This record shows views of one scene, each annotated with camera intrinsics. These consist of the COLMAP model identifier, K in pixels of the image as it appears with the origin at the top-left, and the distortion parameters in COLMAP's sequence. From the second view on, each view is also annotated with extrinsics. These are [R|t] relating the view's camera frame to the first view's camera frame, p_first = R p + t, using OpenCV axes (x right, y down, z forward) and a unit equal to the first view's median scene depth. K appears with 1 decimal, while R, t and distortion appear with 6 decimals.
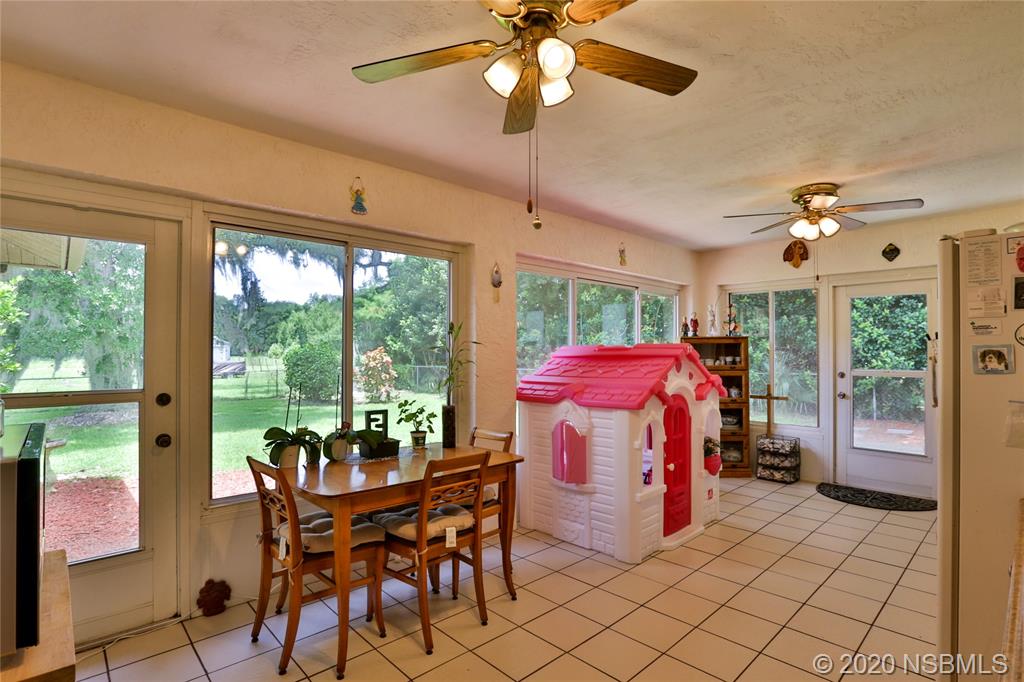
lens RADIAL K [[510.7, 0, 513.4], [0, 510.7, 344.5], [0, 0, 1]] dist [-0.024382, -0.000129]
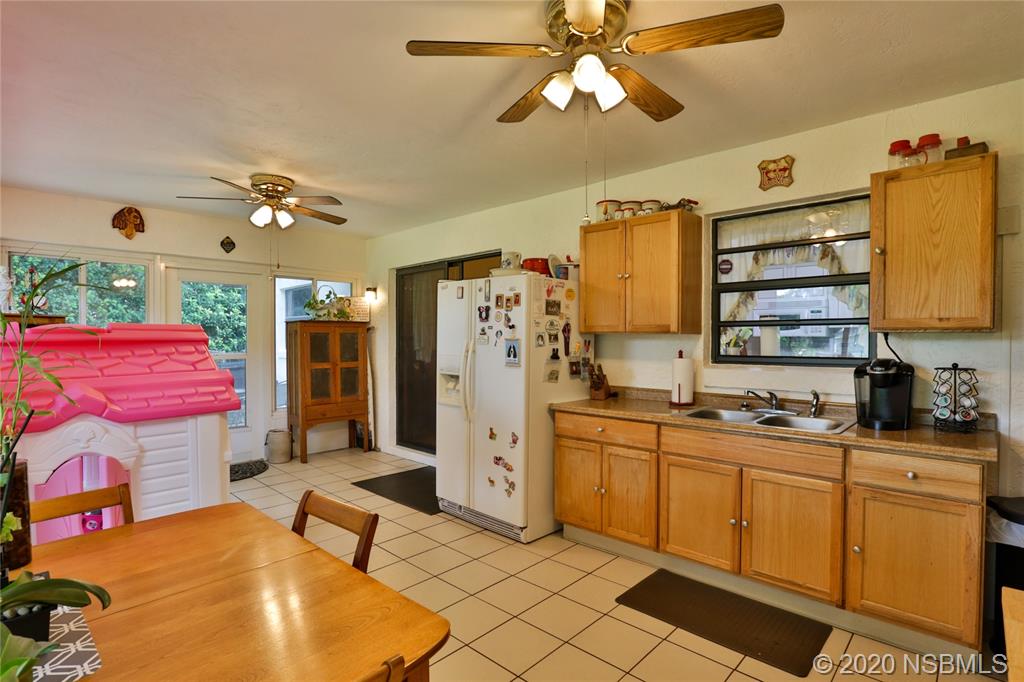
lens RADIAL K [[510.7, 0, 513.4], [0, 510.7, 343.4], [0, 0, 1]] dist [-0.024382, -0.000129]
pose [[-0.043209, -0.012758, 0.998985, -0.484071], [-0.014813, 0.999817, 0.012128, 0.010511], [-0.998956, -0.014274, -0.043390, 0.552102]]
